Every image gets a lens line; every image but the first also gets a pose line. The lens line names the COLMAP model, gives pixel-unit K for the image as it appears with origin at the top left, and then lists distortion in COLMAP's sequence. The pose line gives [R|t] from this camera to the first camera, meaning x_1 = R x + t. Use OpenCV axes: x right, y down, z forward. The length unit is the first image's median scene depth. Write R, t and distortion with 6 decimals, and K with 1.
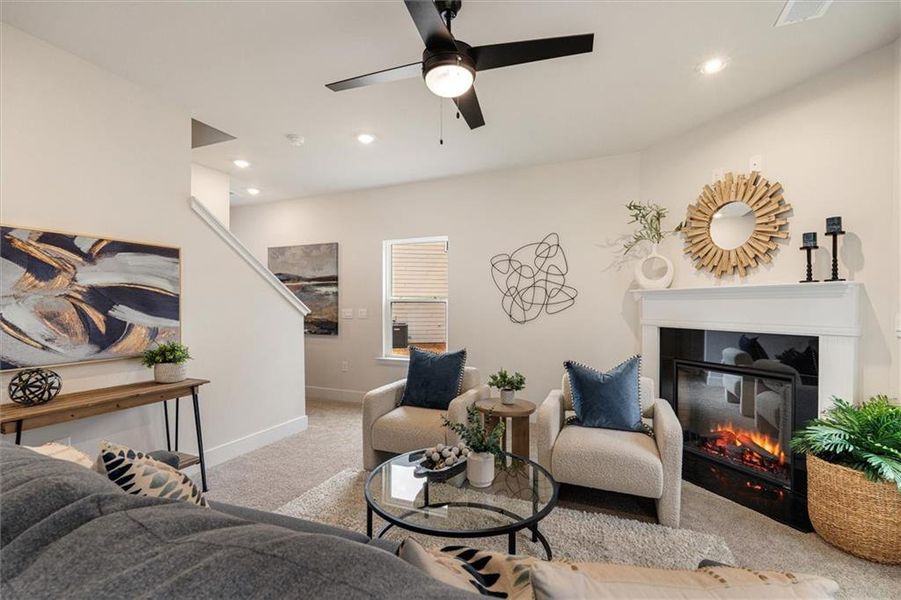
lens RADIAL K [[405.4, 0, 450.1], [0, 405.4, 304.7], [0, 0, 1]] dist [-0.005578, -0.000506]
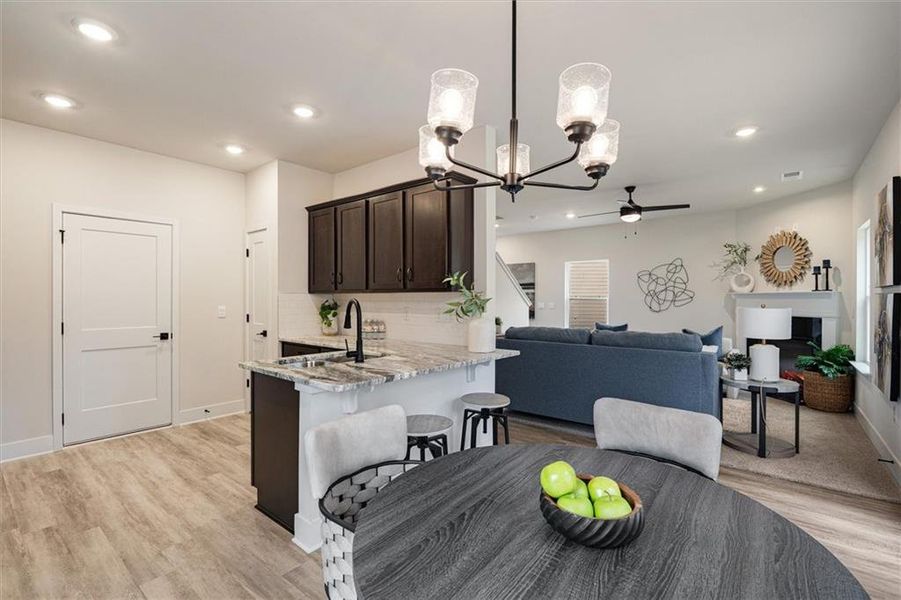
lens RADIAL K [[405.4, 0, 452.9], [0, 405.4, 297.2], [0, 0, 1]] dist [-0.005578, -0.000506]
pose [[0.961362, 0.002124, -0.275278, -0.220869], [-0.003572, 0.999982, -0.004758, -0.006056], [0.275263, 0.005558, 0.961353, -1.050522]]
